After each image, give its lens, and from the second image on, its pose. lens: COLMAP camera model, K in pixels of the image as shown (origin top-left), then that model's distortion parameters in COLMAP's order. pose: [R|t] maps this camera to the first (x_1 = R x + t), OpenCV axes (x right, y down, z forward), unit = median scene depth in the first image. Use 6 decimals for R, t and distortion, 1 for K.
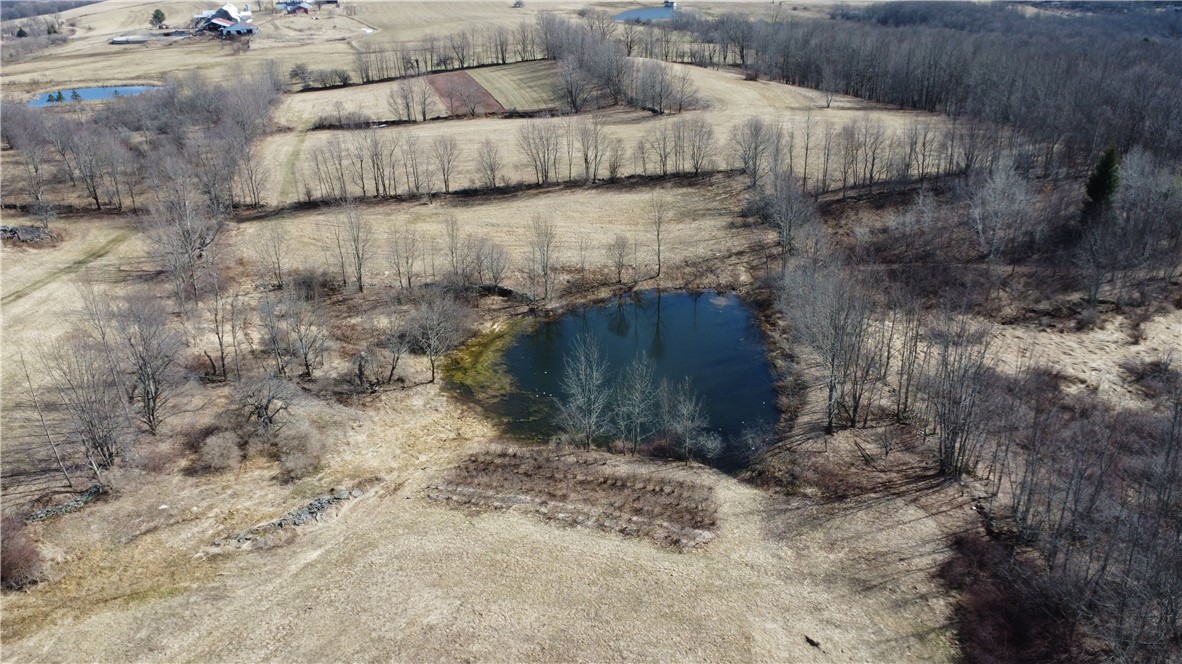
lens RADIAL K [[872.0, 0, 593.8], [0, 872.0, 337.7], [0, 0, 1]] dist [0.005550, 0.008109]
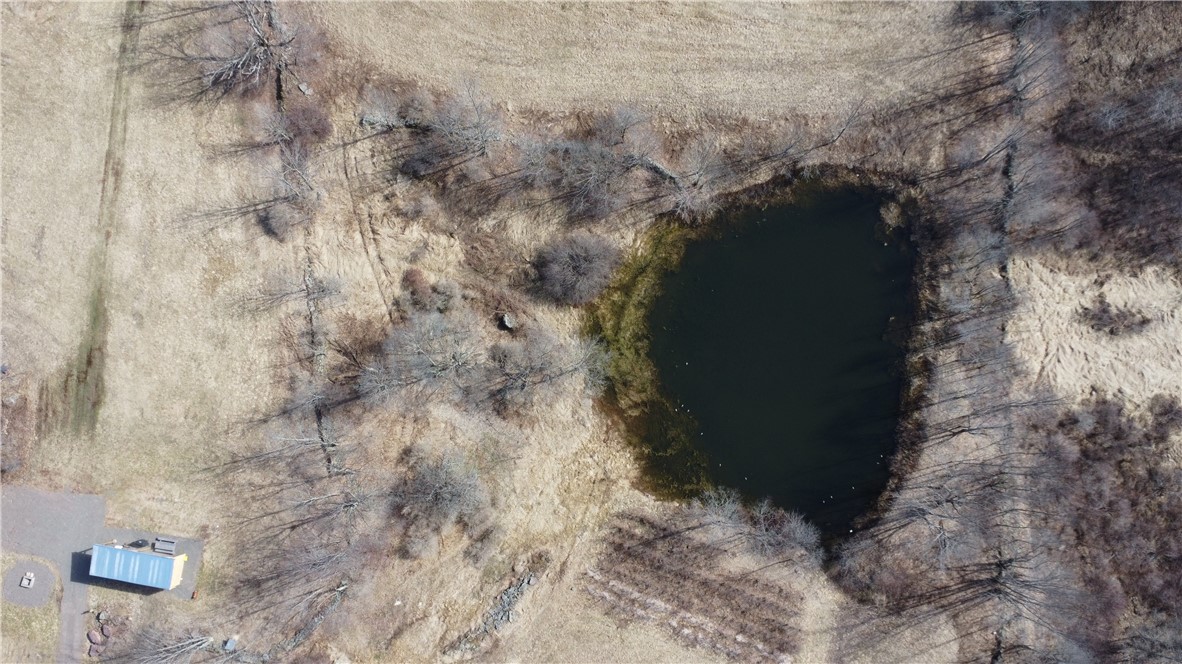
lens RADIAL K [[872.0, 0, 593.8], [0, 872.0, 337.7], [0, 0, 1]] dist [0.005550, 0.008109]
pose [[0.993618, 0.112477, 0.008555, -0.117169], [-0.063542, 0.495432, 0.866320, -0.574275], [0.093202, -0.861334, 0.499417, 0.335071]]
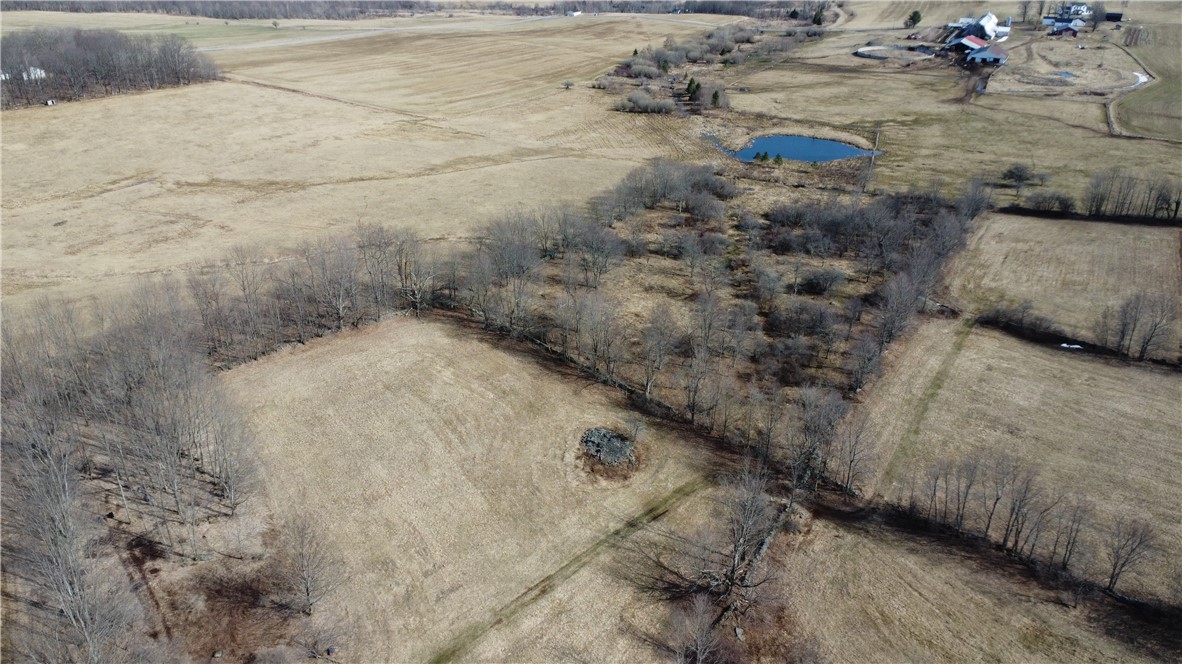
lens RADIAL K [[872.0, 0, 593.8], [0, 872.0, 337.7], [0, 0, 1]] dist [0.005550, 0.008109]
pose [[0.705670, 0.341932, -0.620574, -0.099901], [-0.310643, 0.936488, 0.162758, -0.347421], [0.636813, 0.077924, 0.767071, 0.222981]]
